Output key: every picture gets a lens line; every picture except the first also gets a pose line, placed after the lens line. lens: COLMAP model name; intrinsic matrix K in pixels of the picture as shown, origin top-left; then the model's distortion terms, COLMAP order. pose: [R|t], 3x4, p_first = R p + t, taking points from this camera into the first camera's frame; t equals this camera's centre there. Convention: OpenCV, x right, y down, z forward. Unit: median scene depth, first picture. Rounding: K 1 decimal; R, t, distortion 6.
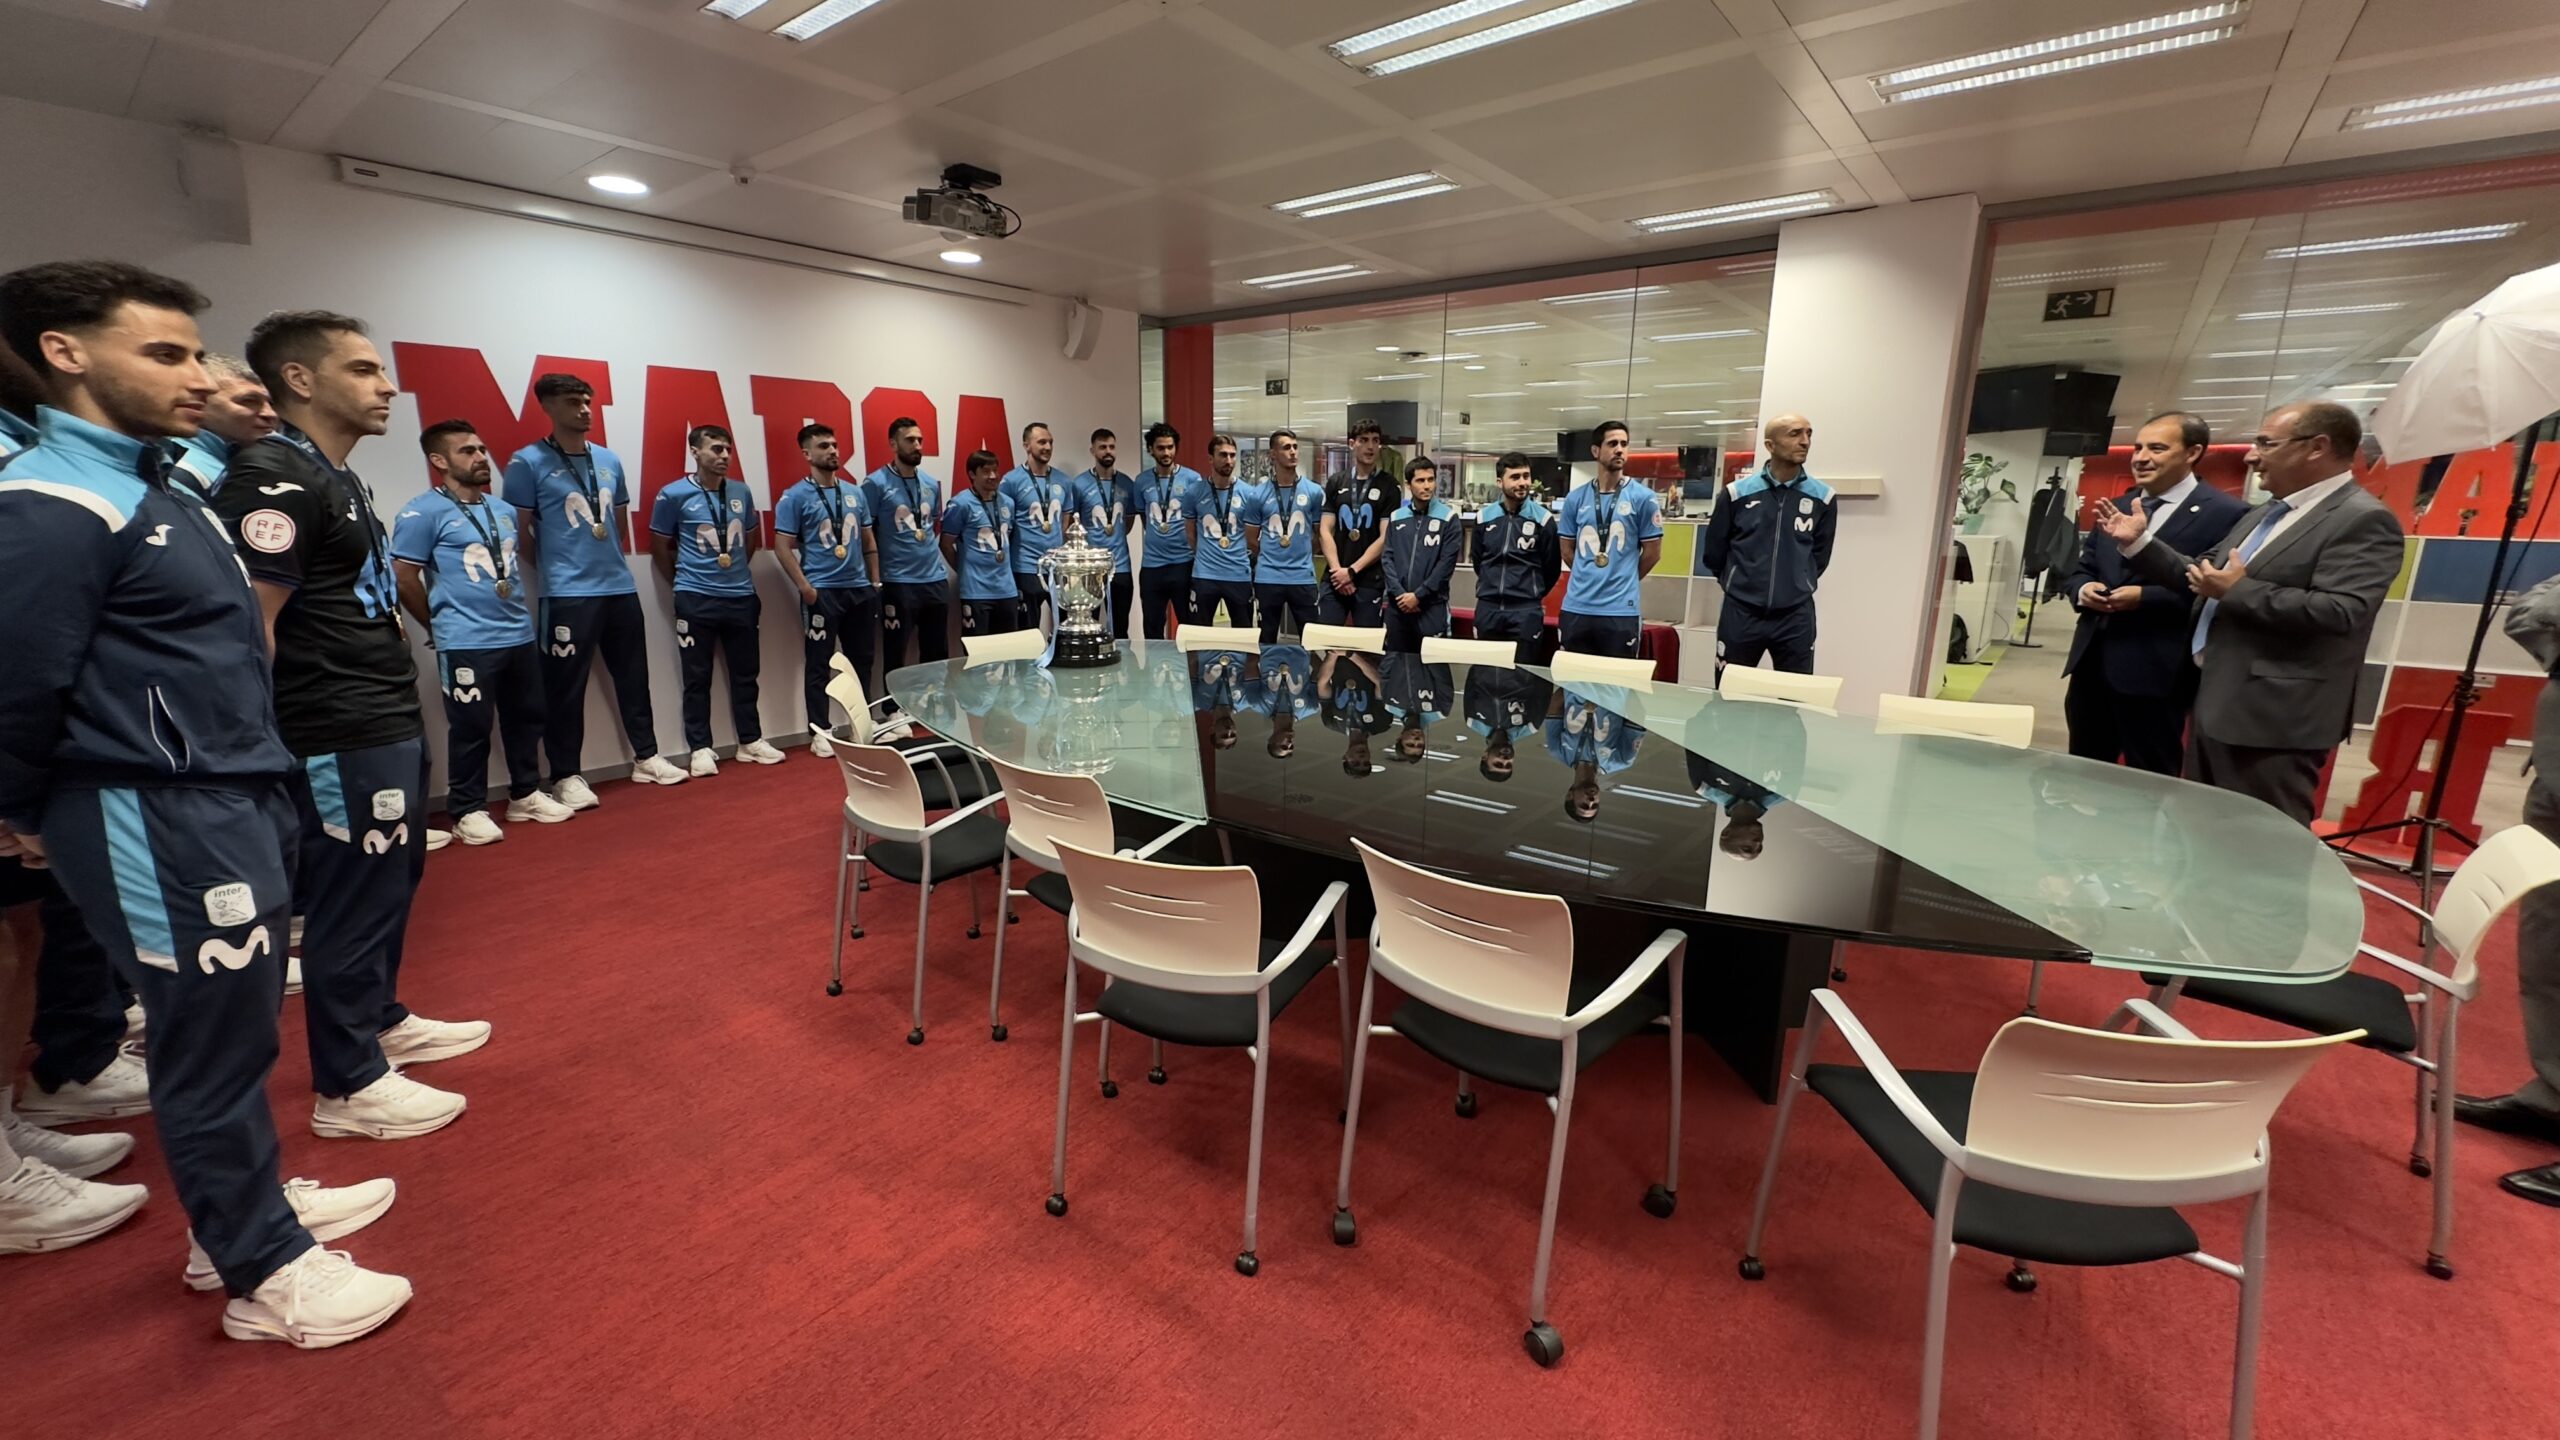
lens RADIAL K [[1042.6, 0, 1263.5], [0, 1042.6, 726.0], [0, 0, 1]] dist [-0.006500, -0.000024]
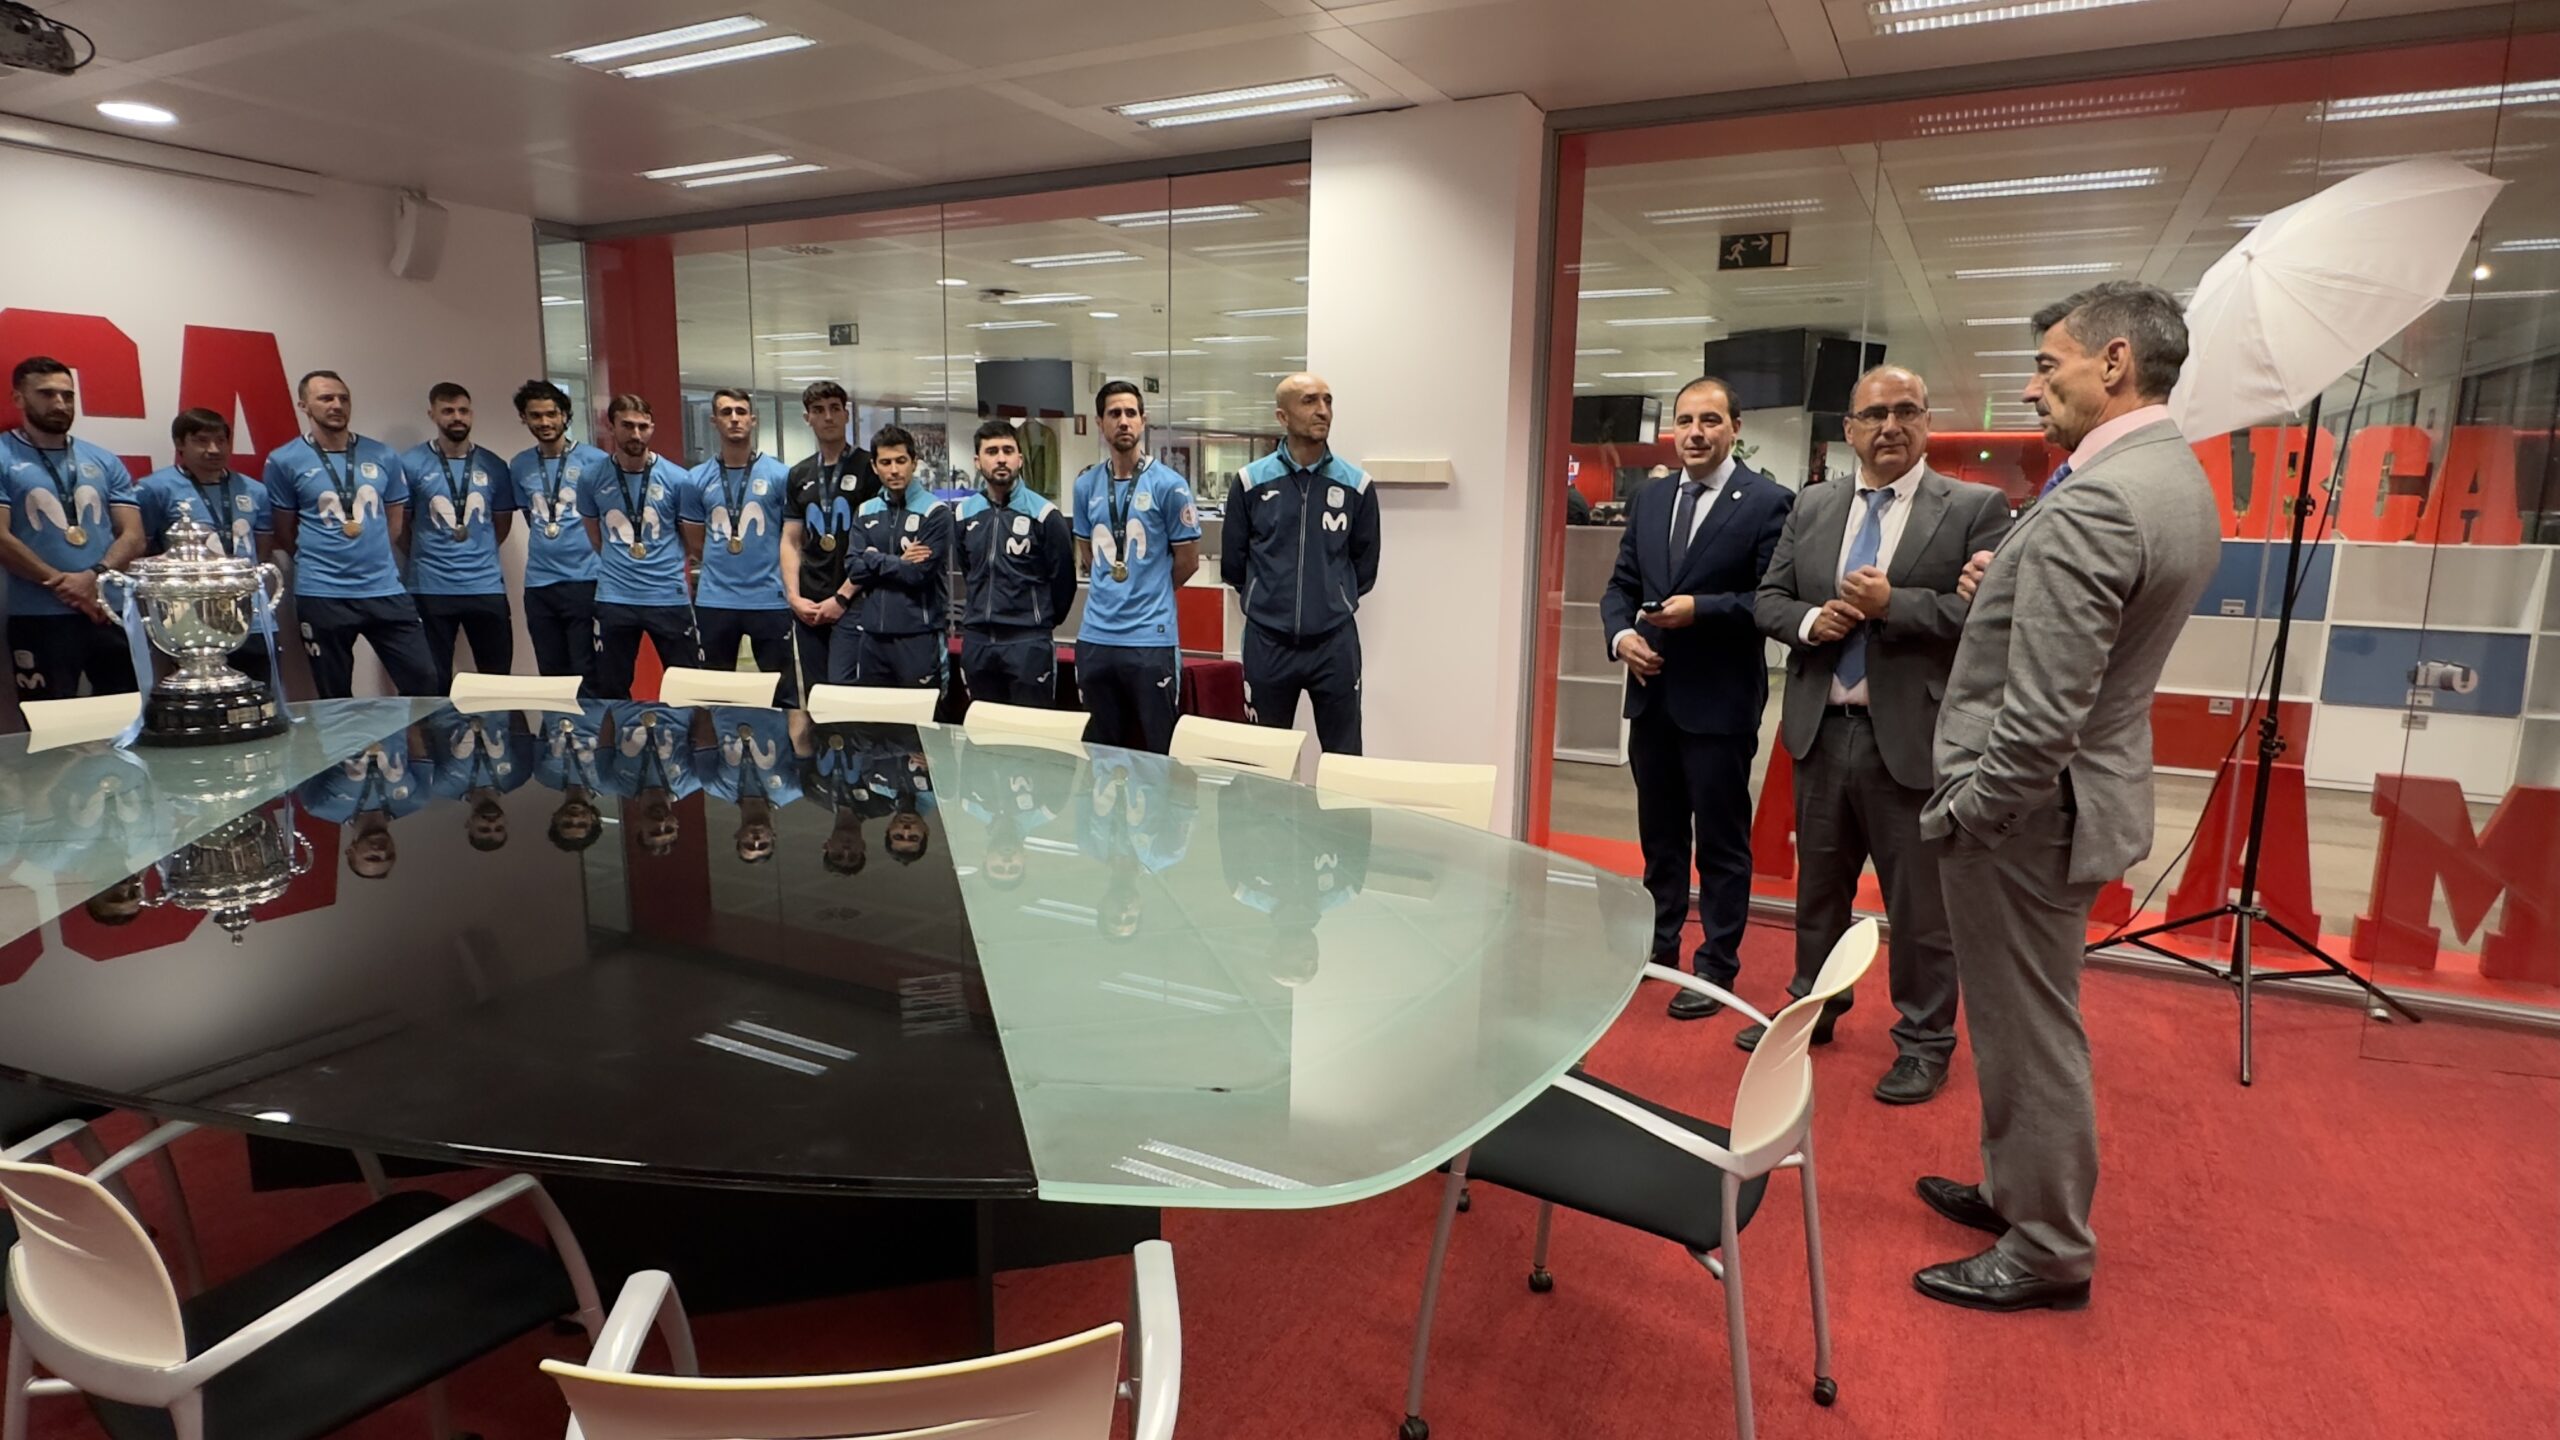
lens RADIAL K [[1408.4, 0, 1272.8], [0, 1408.4, 713.8], [0, 0, 1]] dist [-0.011878, 0.004571]
pose [[0.981835, -0.023386, 0.188289, 0.238952], [0.034533, 0.997825, -0.056141, -0.004295], [-0.186566, 0.061624, 0.980508, 0.037795]]
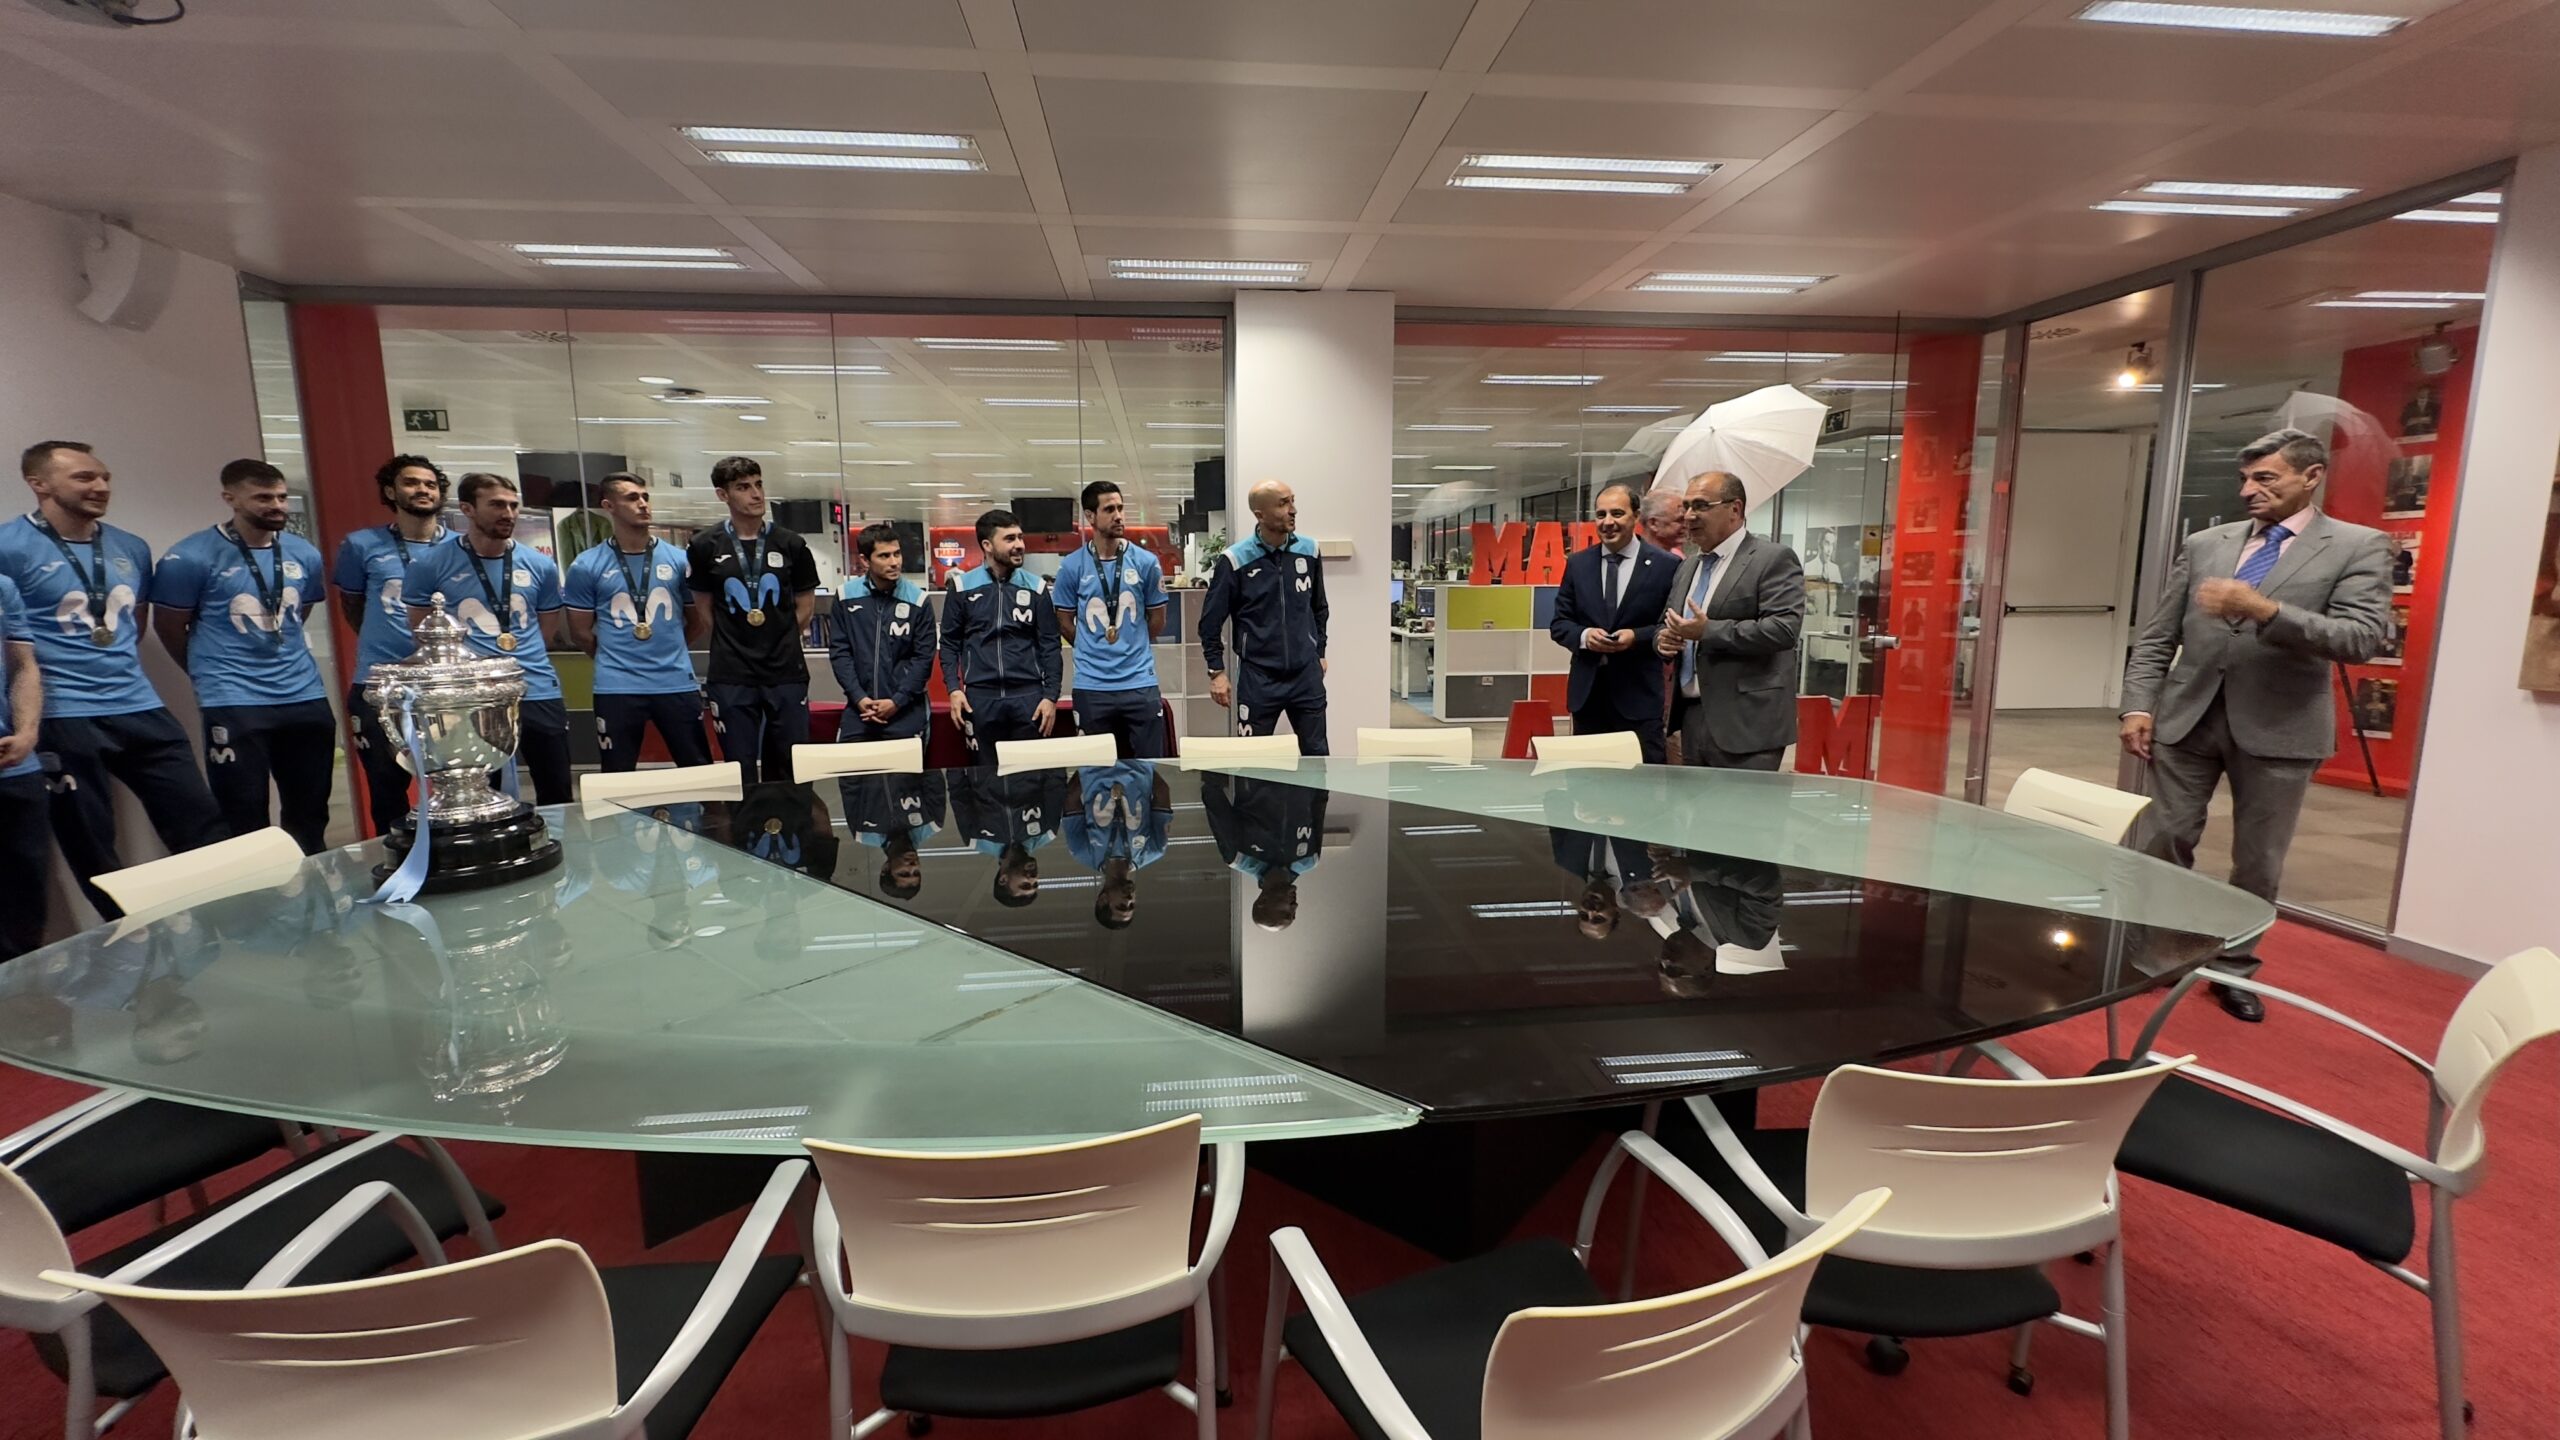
lens RADIAL K [[1042.6, 0, 1284.4], [0, 1042.6, 715.2], [0, 0, 1]] dist [-0.006500, -0.000024]
pose [[0.697060, -0.110071, 0.708513, -0.201263], [0.167638, 0.985778, -0.011783, -0.052908], [-0.697140, 0.126987, 0.705599, 0.273047]]
